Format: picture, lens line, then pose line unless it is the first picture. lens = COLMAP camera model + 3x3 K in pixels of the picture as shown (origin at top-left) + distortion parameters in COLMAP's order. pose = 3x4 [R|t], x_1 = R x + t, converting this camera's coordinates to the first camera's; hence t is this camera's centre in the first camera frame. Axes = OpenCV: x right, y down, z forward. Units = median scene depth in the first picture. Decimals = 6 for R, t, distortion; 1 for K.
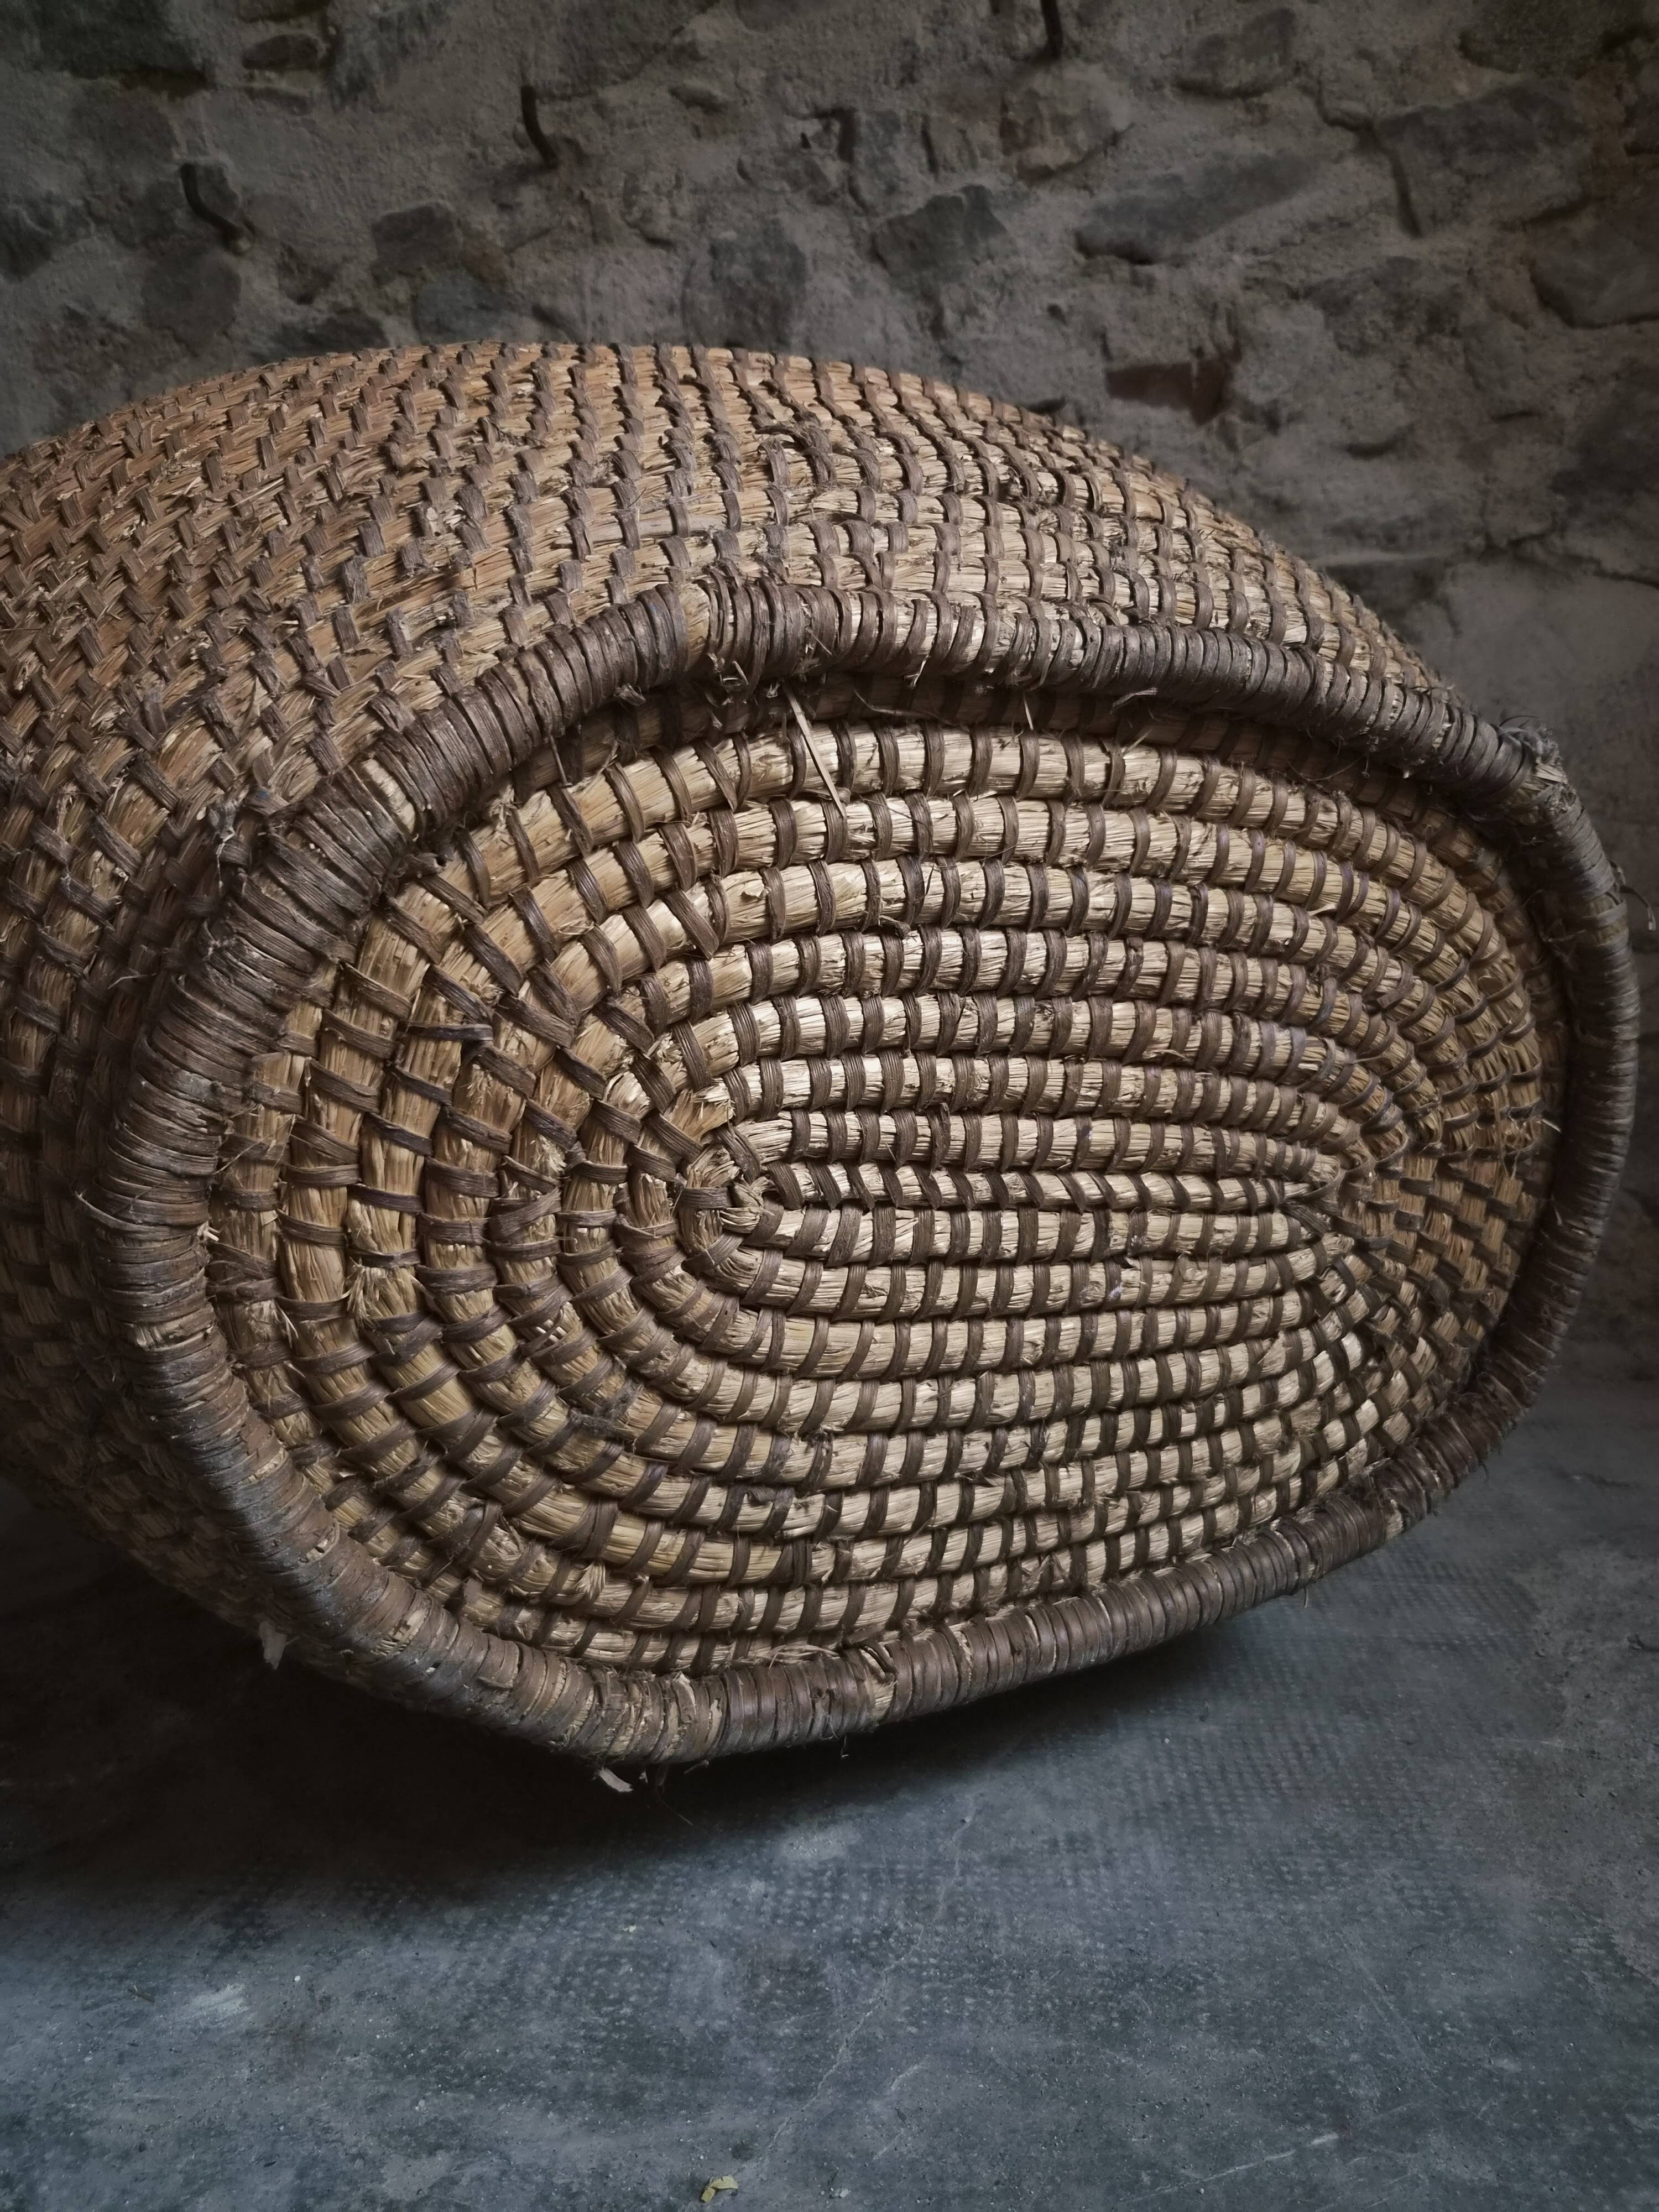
lens RADIAL K [[1493.6, 0, 819.7], [0, 1493.6, 1129.6], [0, 0, 1]] dist [0.046727, -0.038915]
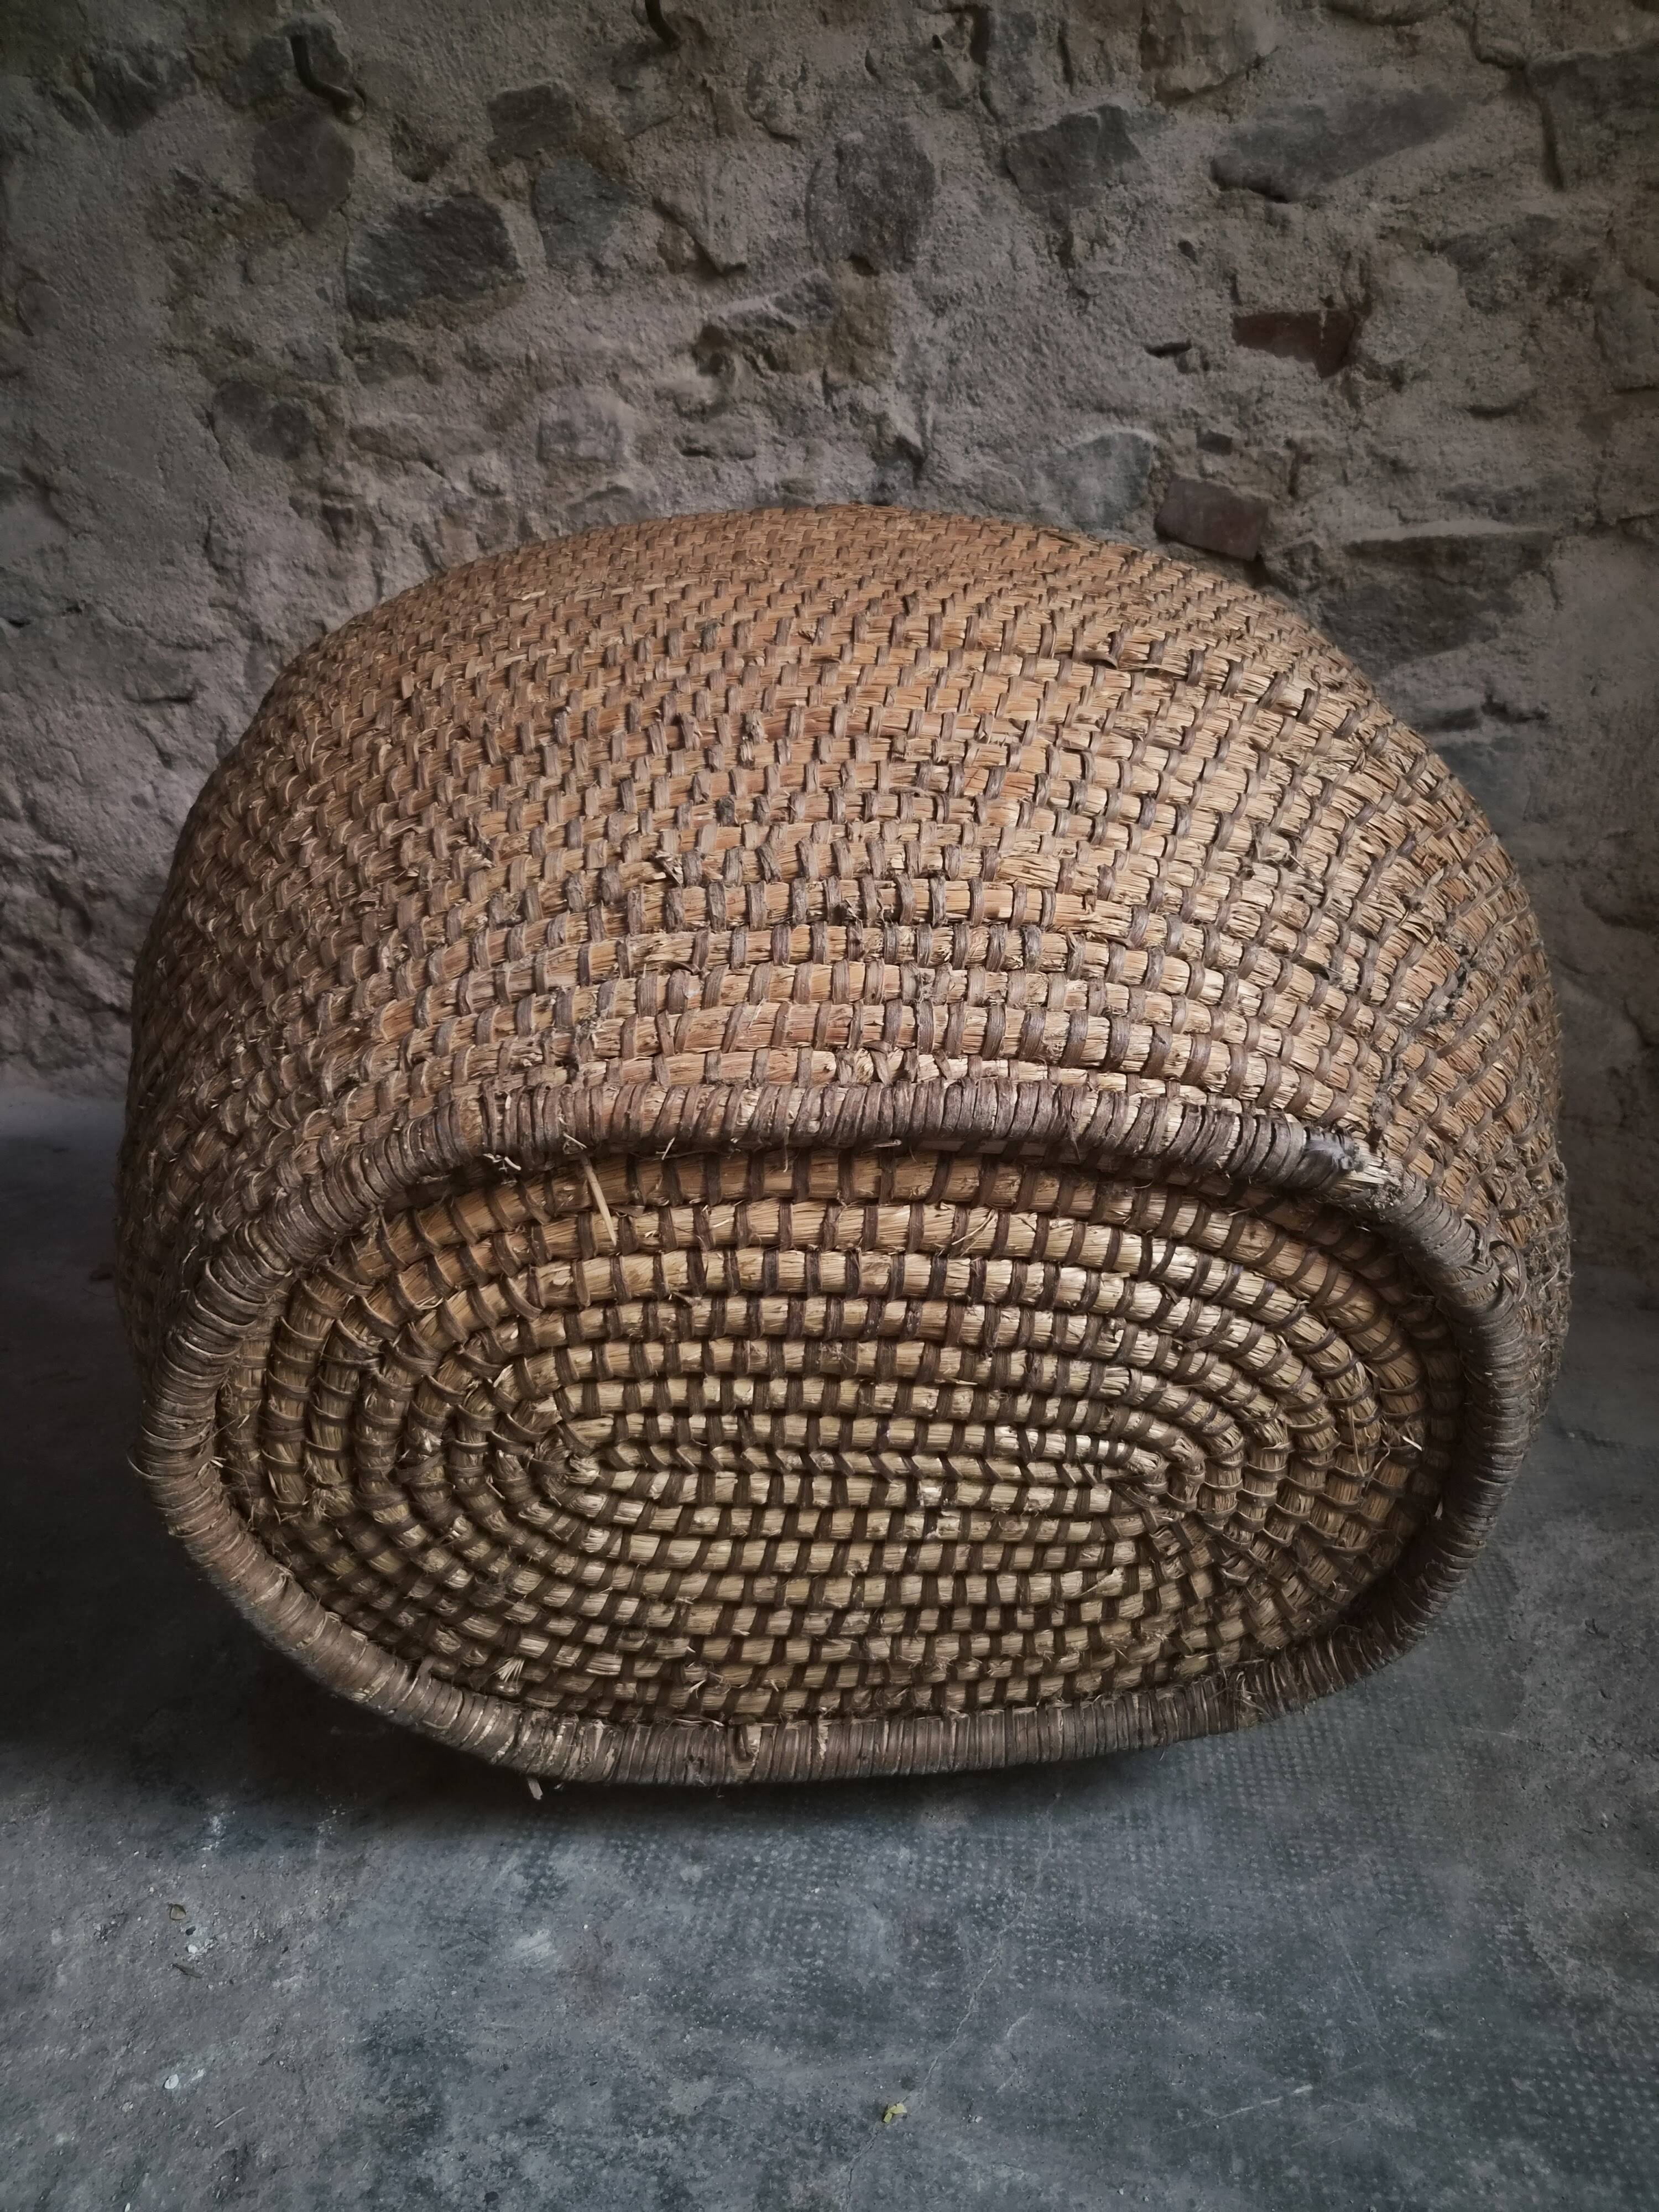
lens RADIAL K [[1478.5, 0, 854.6], [0, 1478.5, 1104.9], [0, 0, 1]] dist [0.060688, -0.049992]
pose [[0.999578, 0.018771, -0.022184, -0.030795], [-0.013954, 0.979657, 0.200193, -0.194690], [0.025491, -0.199799, 0.979505, -0.088784]]
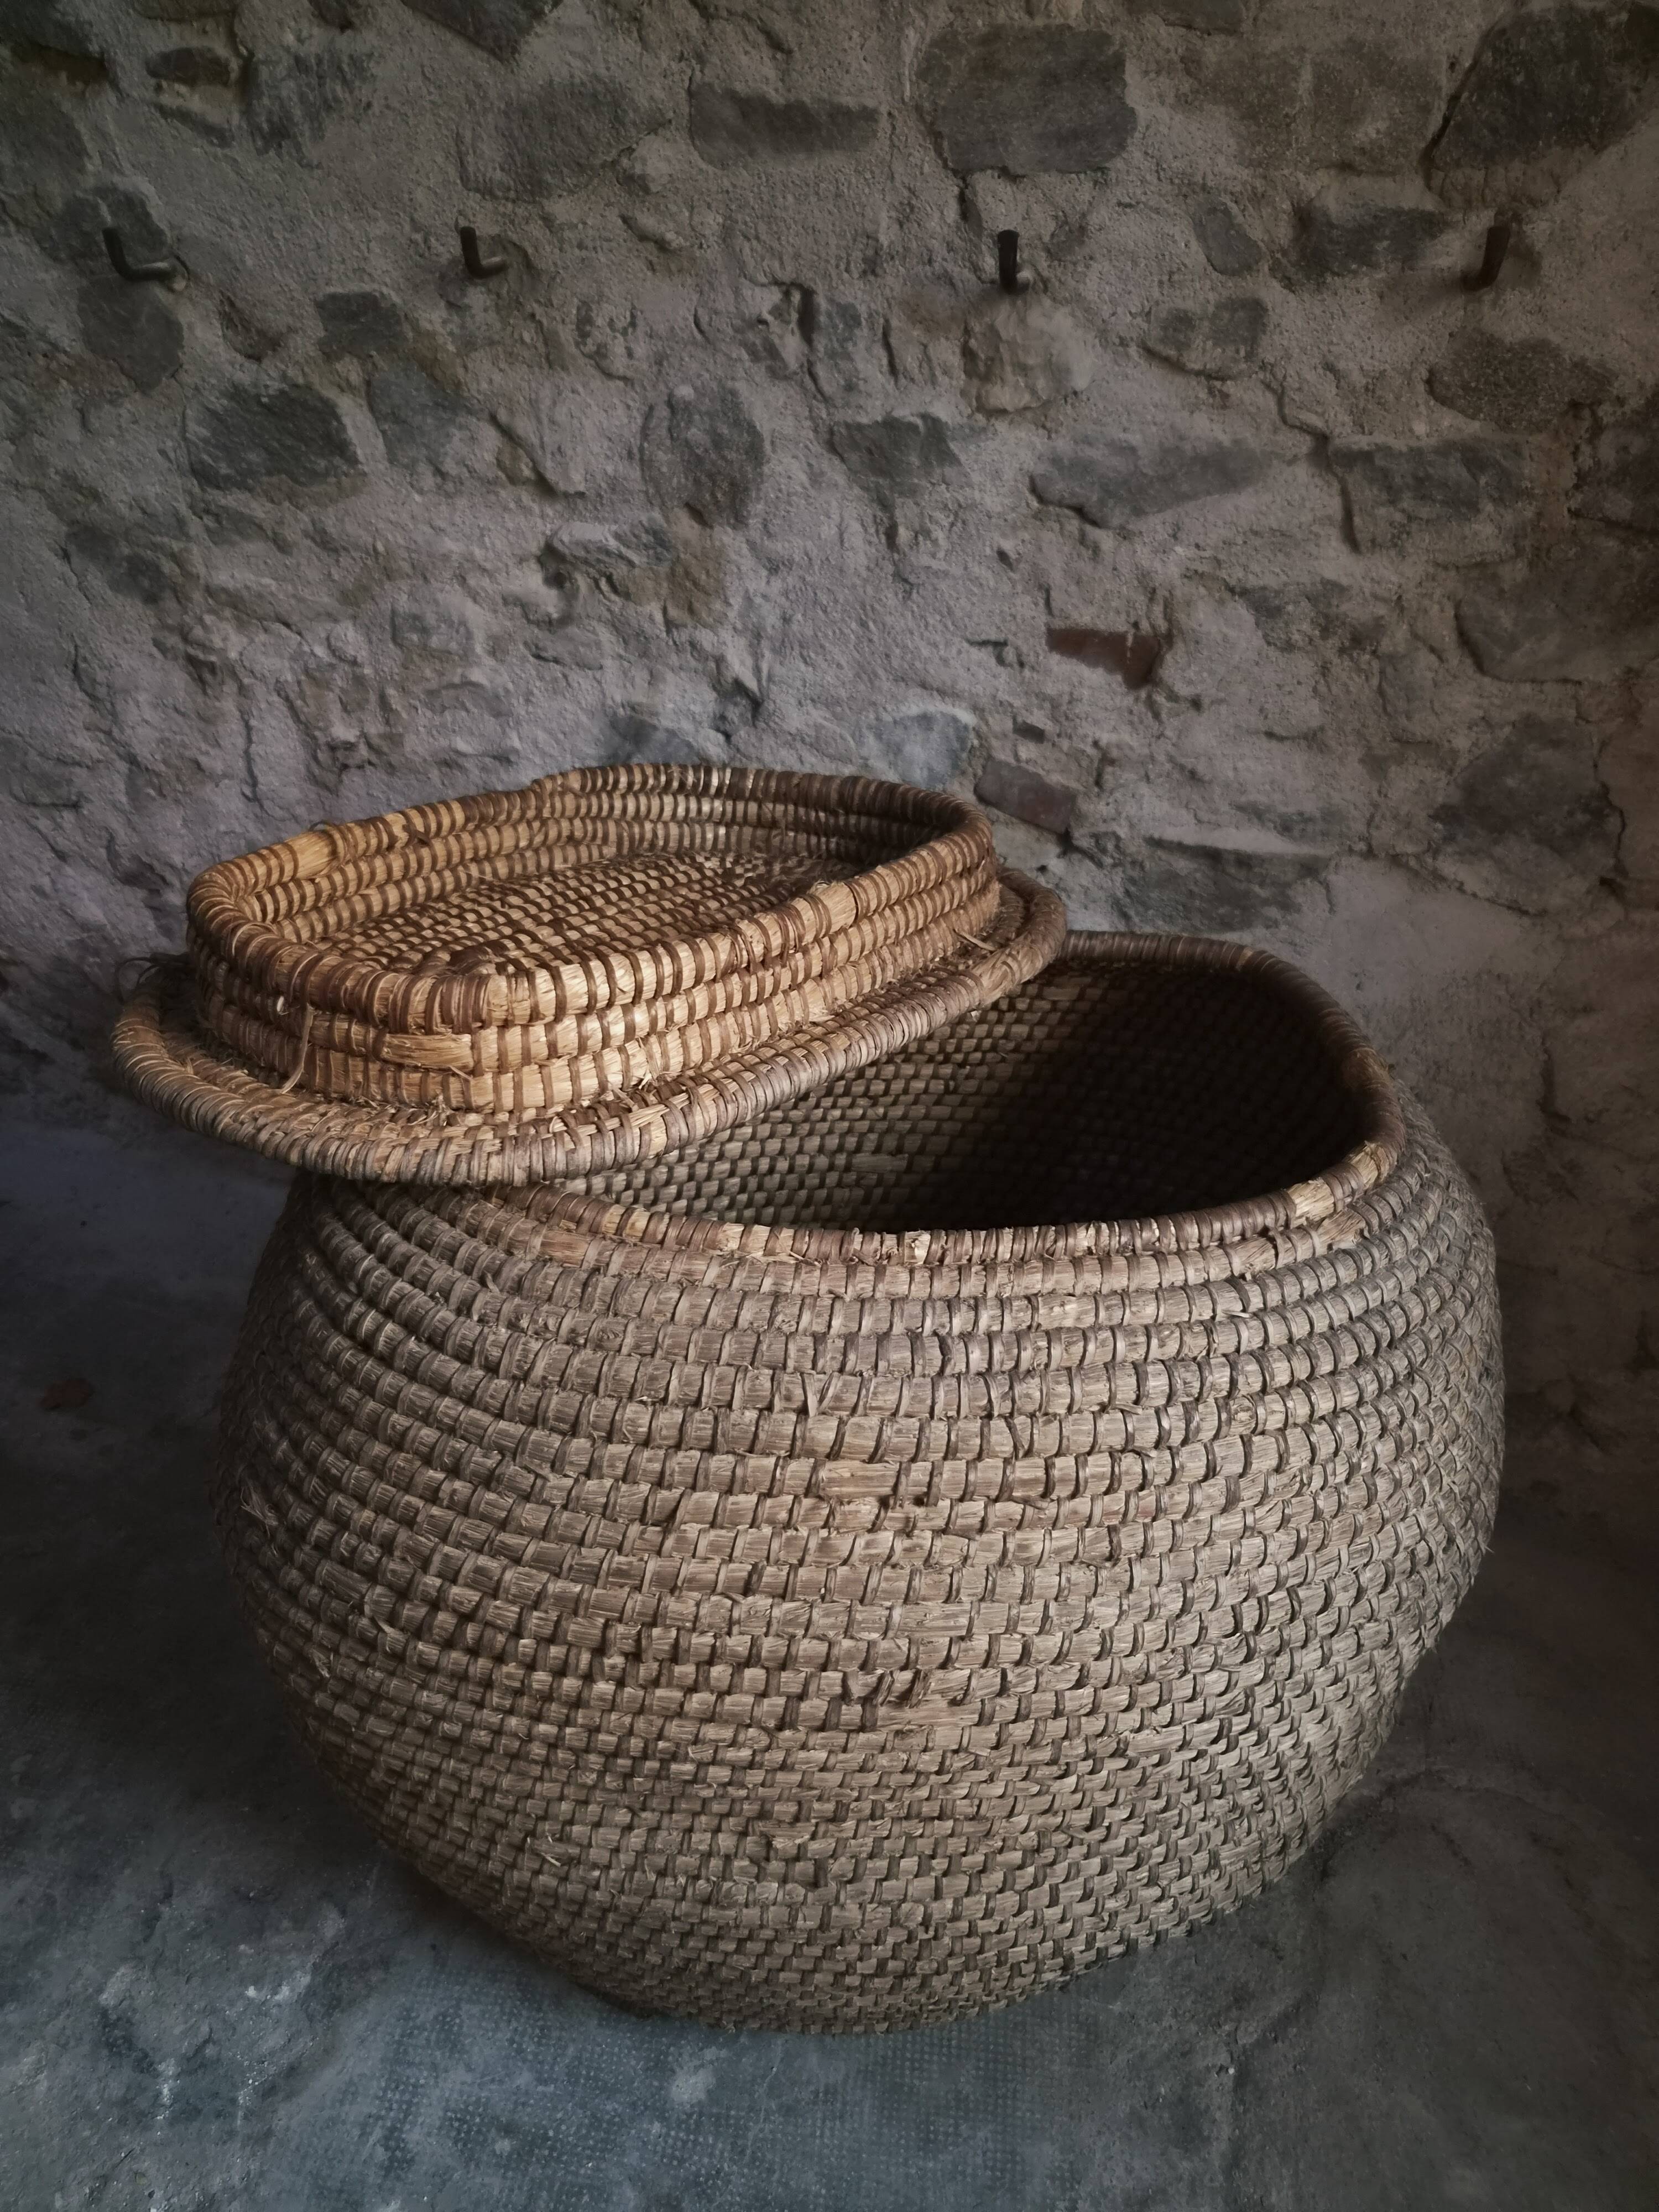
lens RADIAL K [[1484.3, 0, 830.6], [0, 1484.3, 1106.1], [0, 0, 1]] dist [0.063638, -0.050373]
pose [[0.999212, 0.037951, -0.011646, 0.068733], [-0.029104, 0.899851, 0.435224, -0.677650], [0.026997, -0.434542, 0.900247, -0.074772]]
